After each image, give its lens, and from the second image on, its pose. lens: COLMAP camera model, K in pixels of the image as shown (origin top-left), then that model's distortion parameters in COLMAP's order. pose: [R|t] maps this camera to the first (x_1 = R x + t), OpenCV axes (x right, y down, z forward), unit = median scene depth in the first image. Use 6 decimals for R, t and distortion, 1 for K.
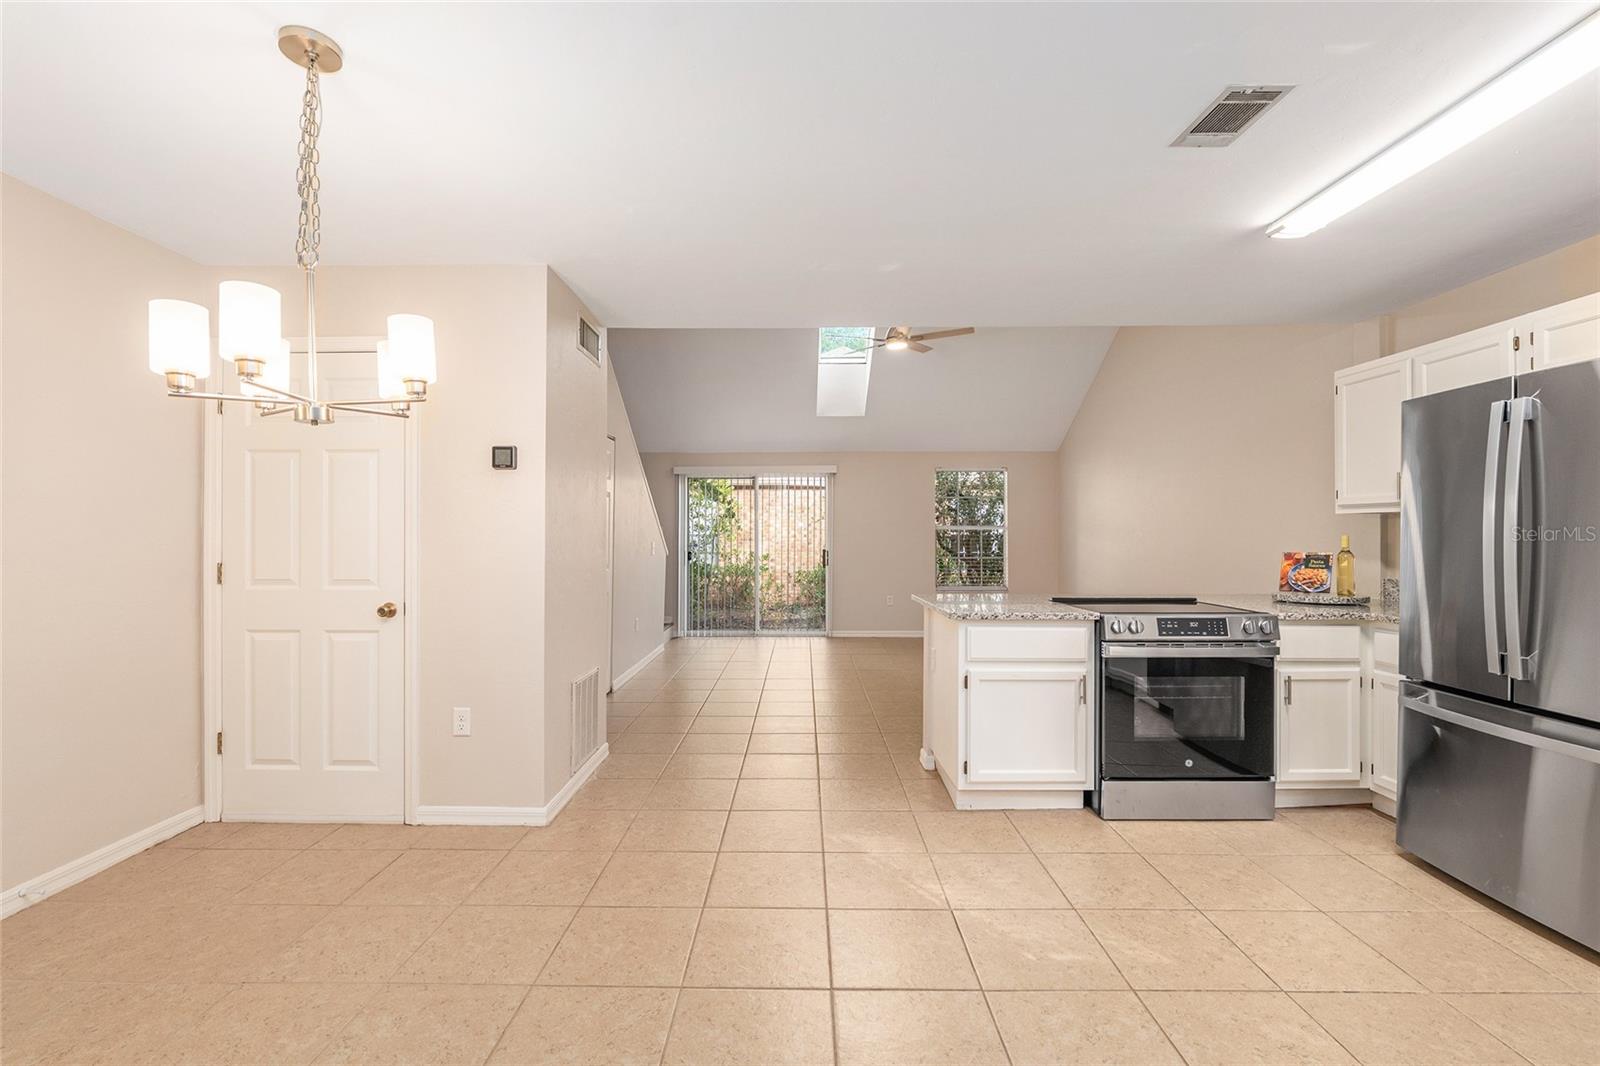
lens RADIAL K [[665.1, 0, 796.2], [0, 665.1, 531.6], [0, 0, 1]] dist [-0.011854, 0.000587]
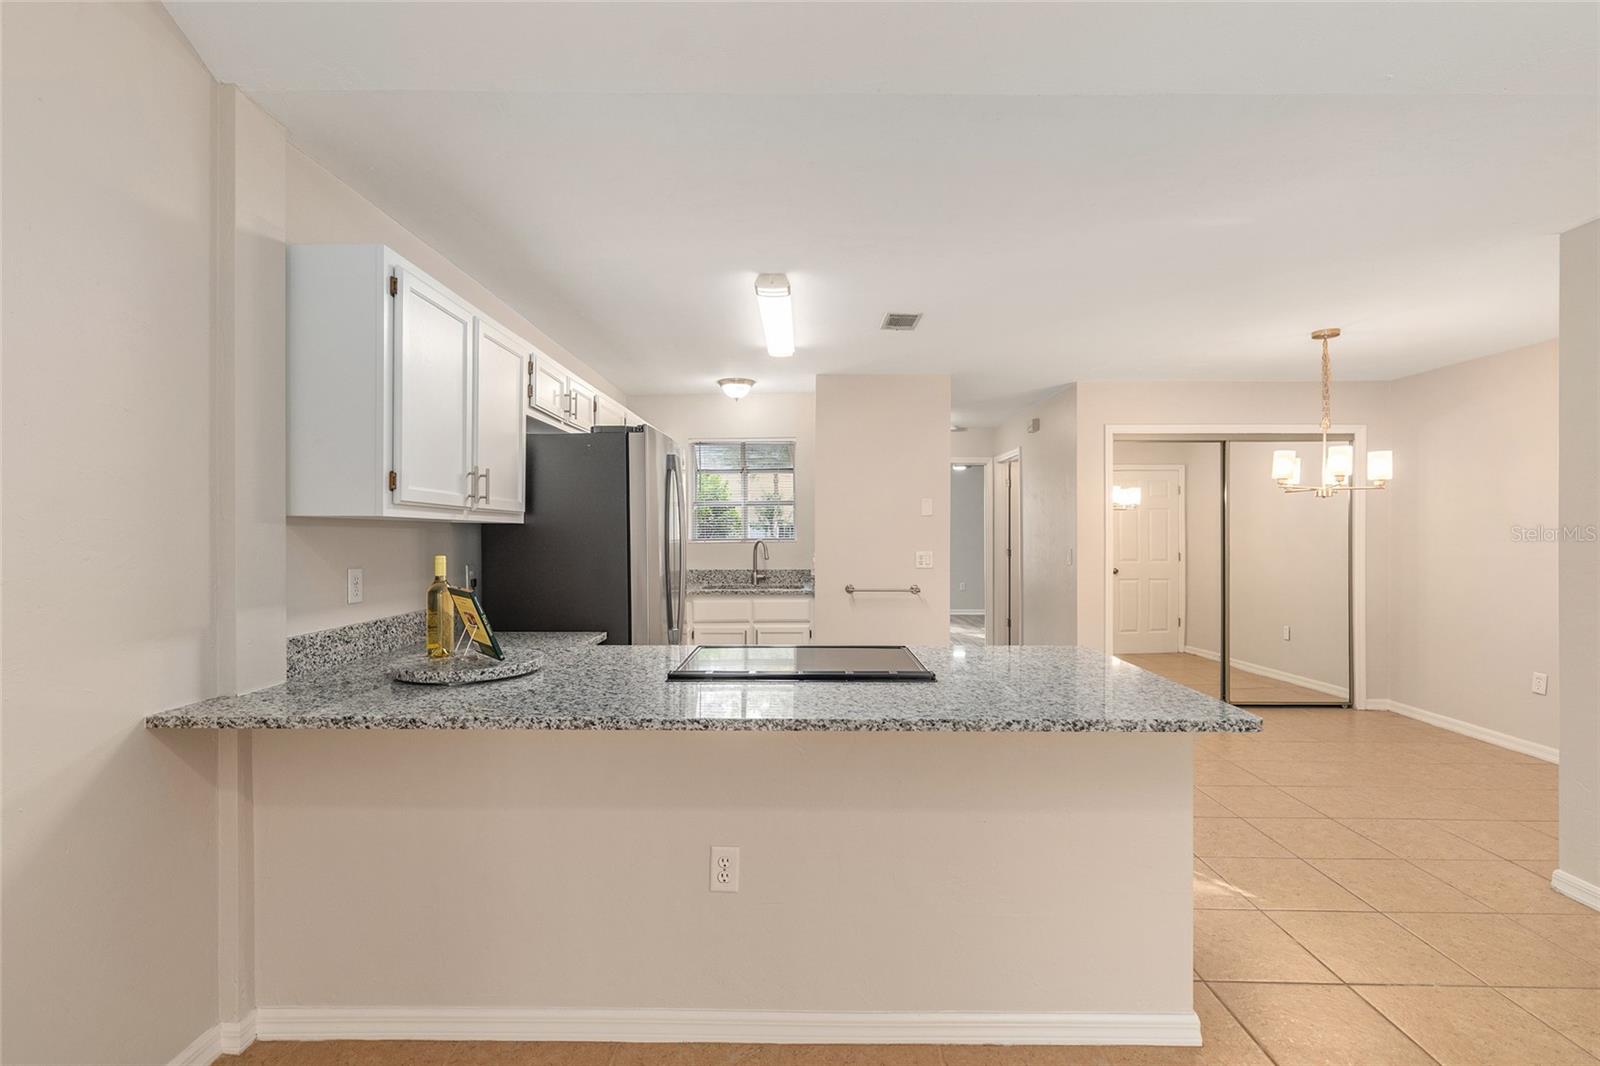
lens RADIAL K [[722.1, 0, 797.2], [0, 722.1, 535.6], [0, 0, 1]] dist [-0.001823, 0.002321]
pose [[-0.999999, 0.000077, 0.001471, 0.586803], [0.000077, 1.000000, -0.000459, -0.013763], [-0.001471, -0.000459, -0.999999, 1.888930]]
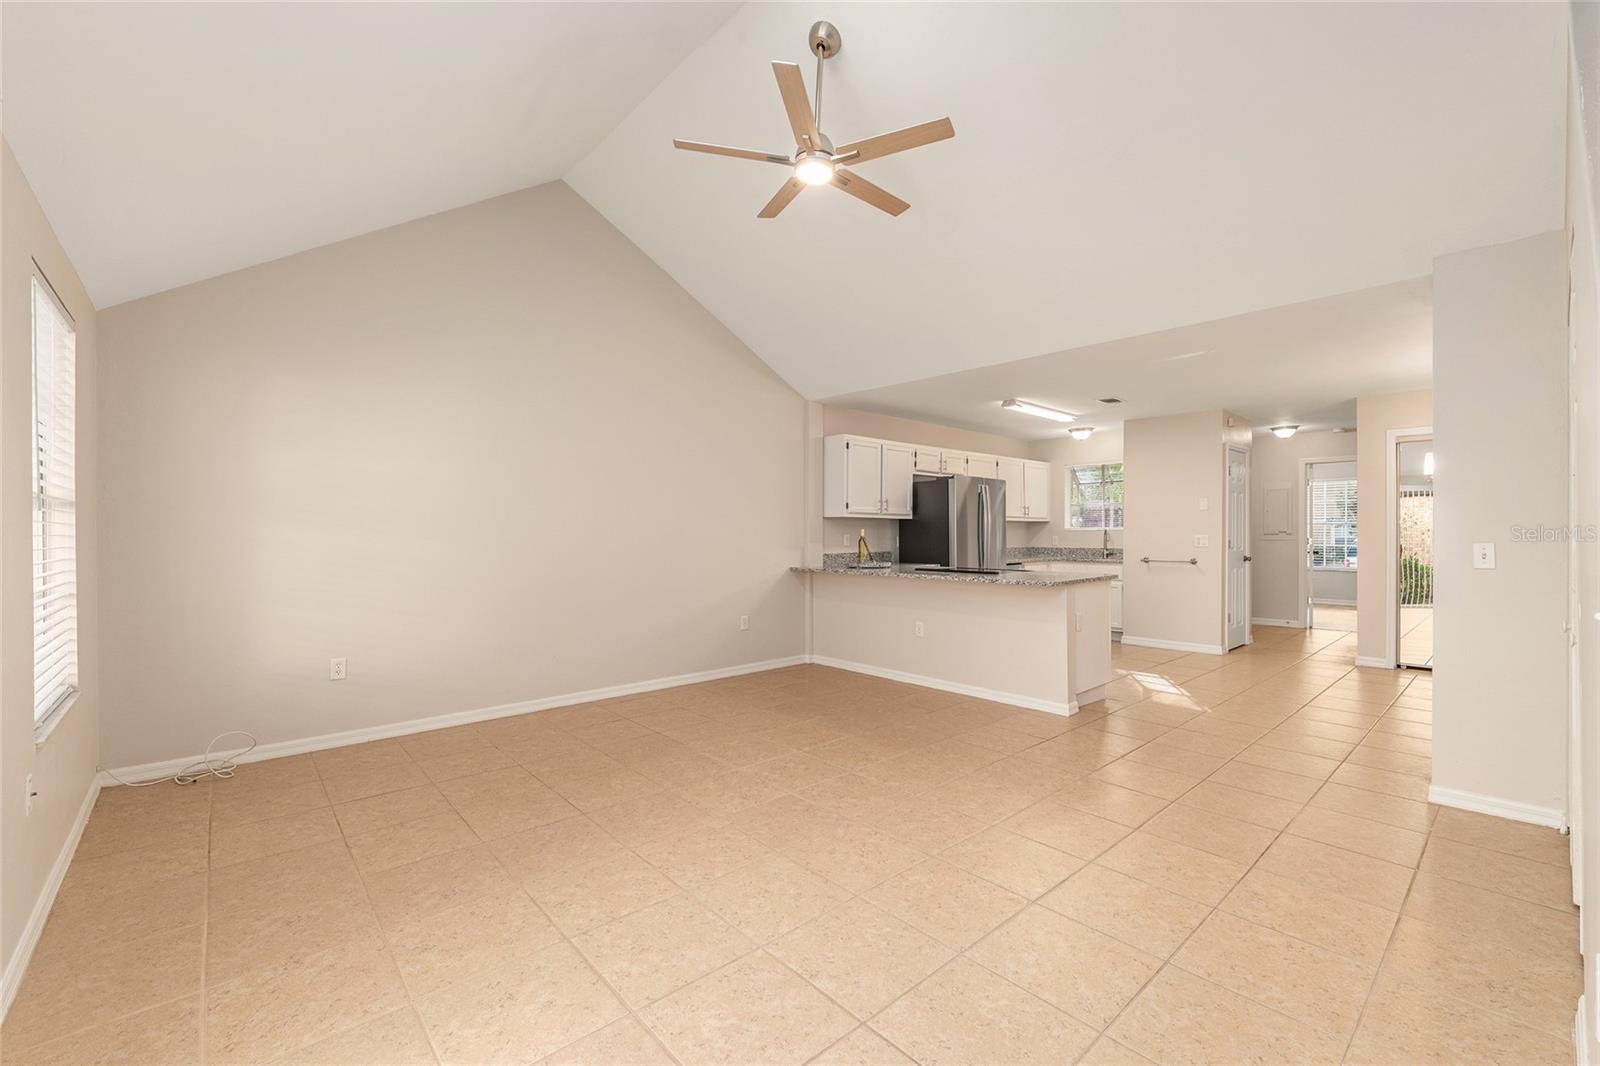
lens RADIAL K [[665.1, 0, 796.2], [0, 665.1, 536.7], [0, 0, 1]] dist [-0.011854, 0.000587]
pose [[-0.674168, -0.004173, 0.738566, -0.452698], [-0.002166, 0.999991, 0.003673, 0.023050], [-0.738575, 0.000877, -0.674171, 2.713766]]
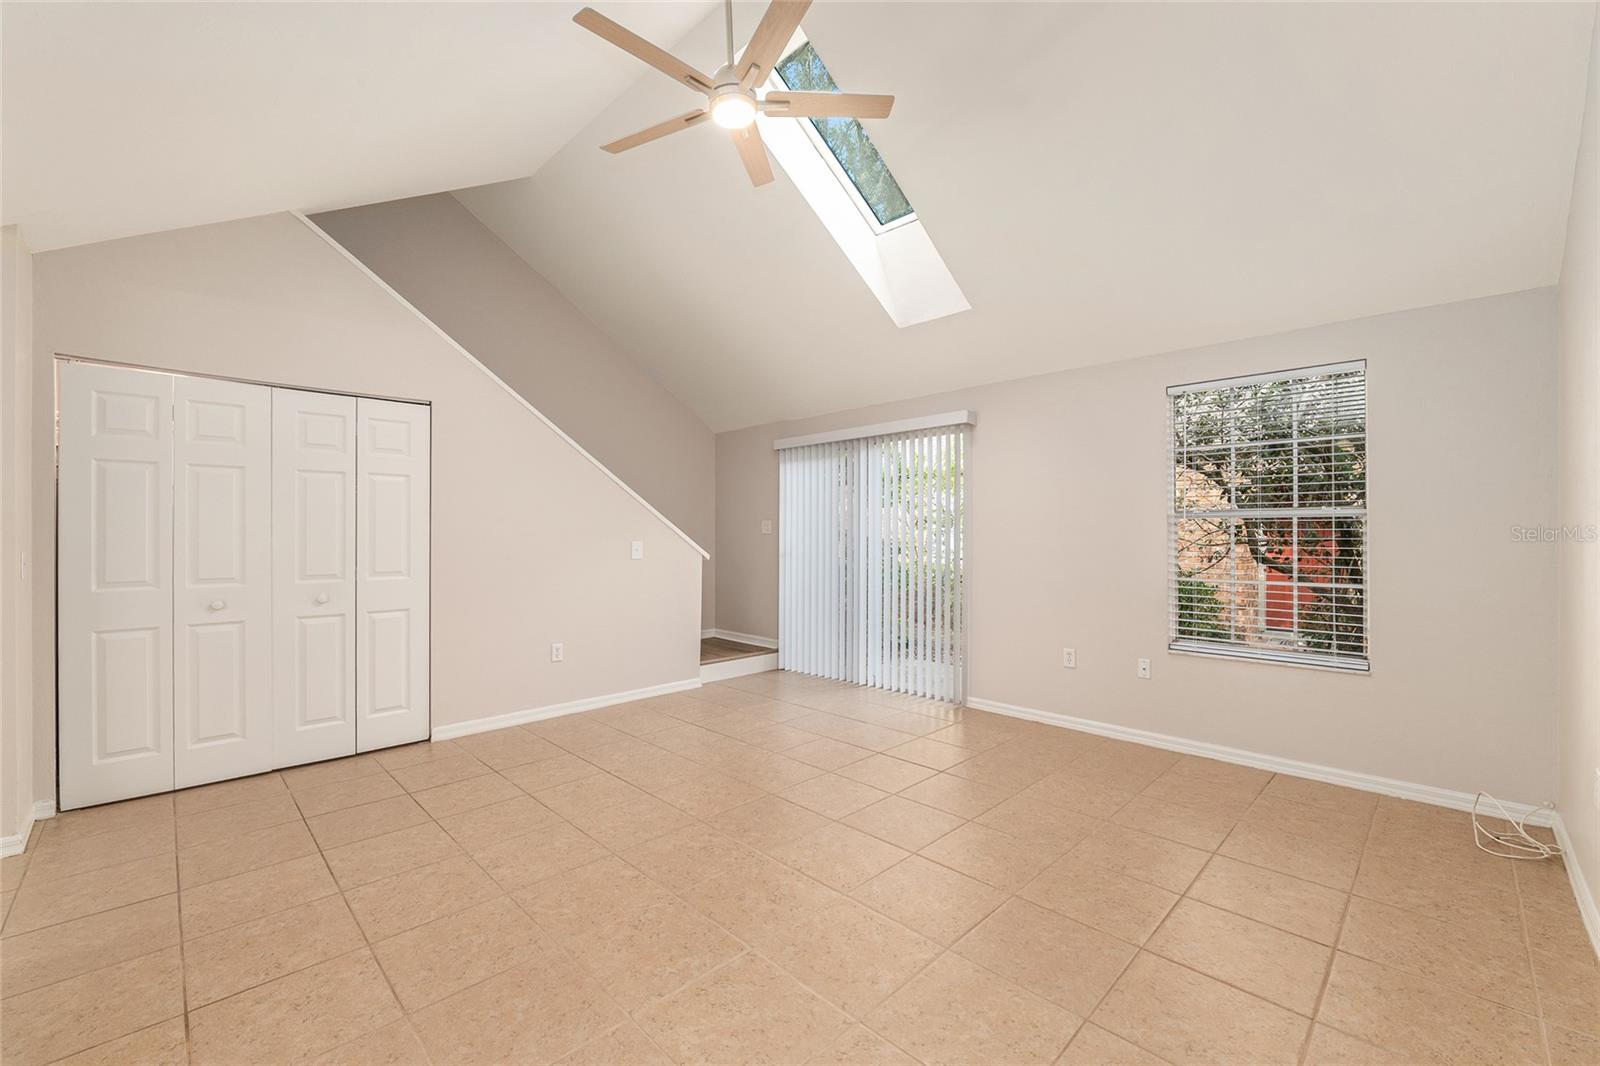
lens RADIAL K [[665.1, 0, 794.3], [0, 665.1, 519.6], [0, 0, 1]] dist [-0.011854, 0.000587]
pose [[0.715141, -0.013243, -0.698854, 0.986566], [0.003511, 0.999876, -0.015355, 0.007804], [0.698971, 0.008527, 0.715099, 1.398801]]
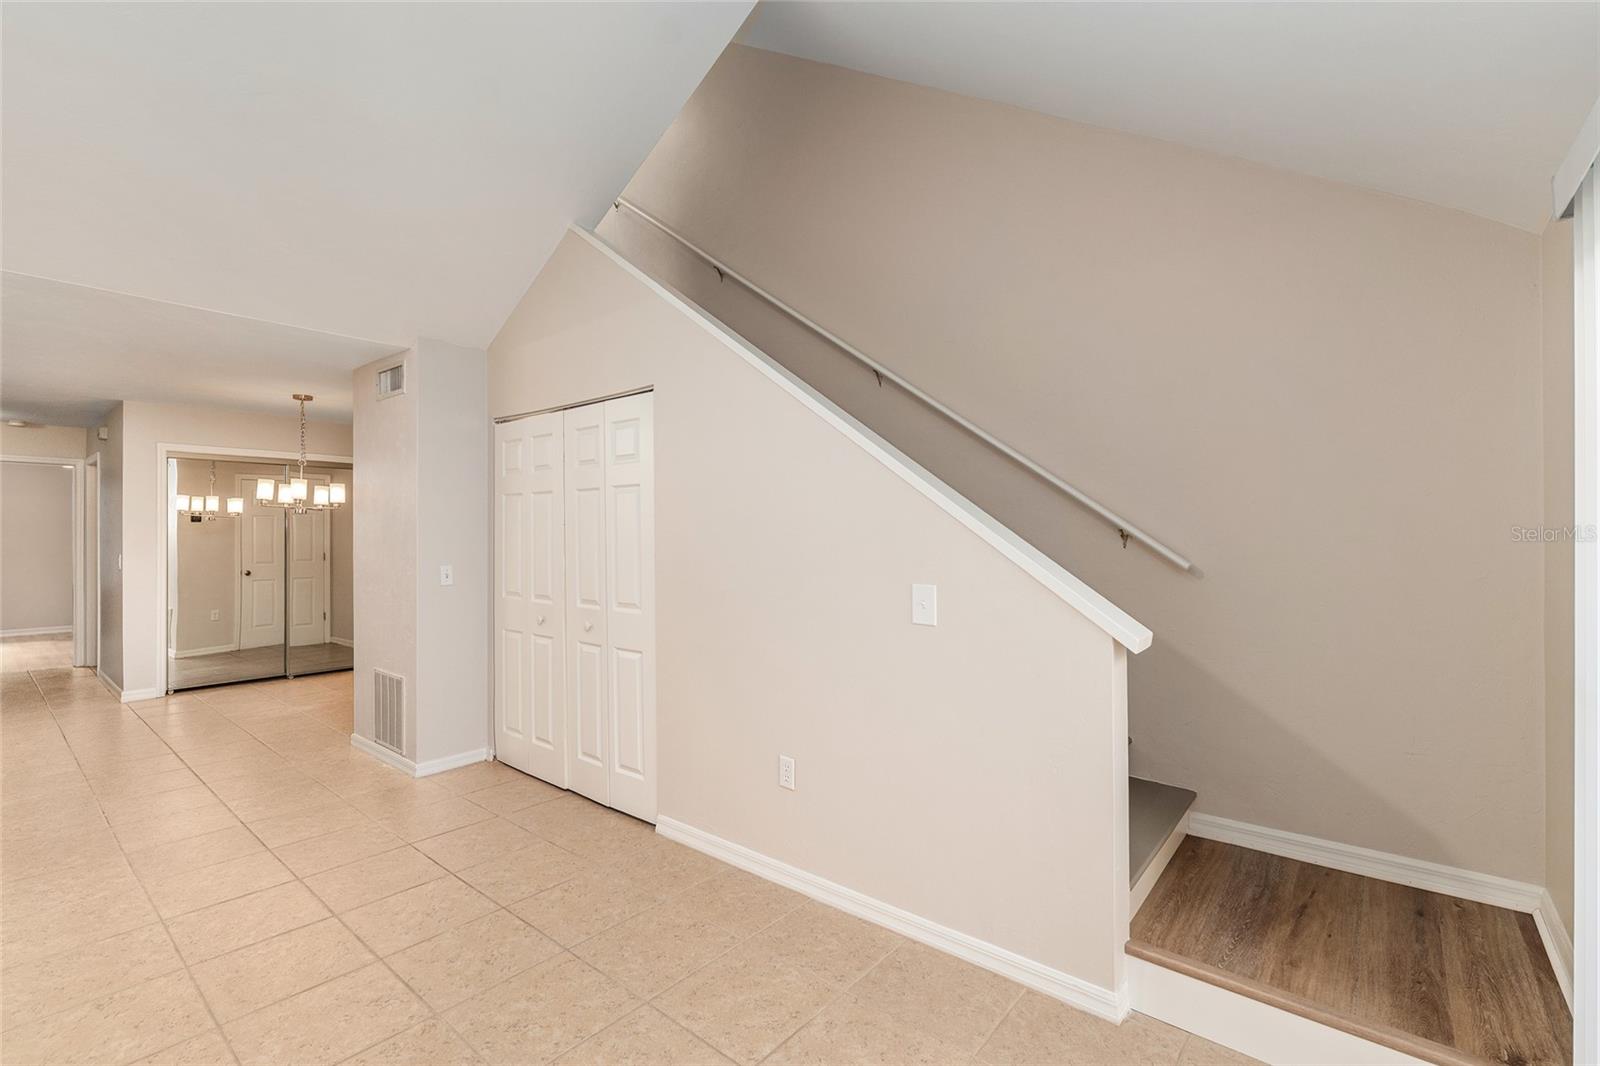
lens RADIAL K [[703.4, 0, 800.1], [0, 703.4, 532.6], [0, 0, 1]] dist [-0.006707, 0.001276]
pose [[-0.622186, -0.002213, -0.782867, 0.226911], [0.004794, 0.999966, -0.006636, -0.018174], [0.782855, -0.007882, -0.622154, 2.704828]]
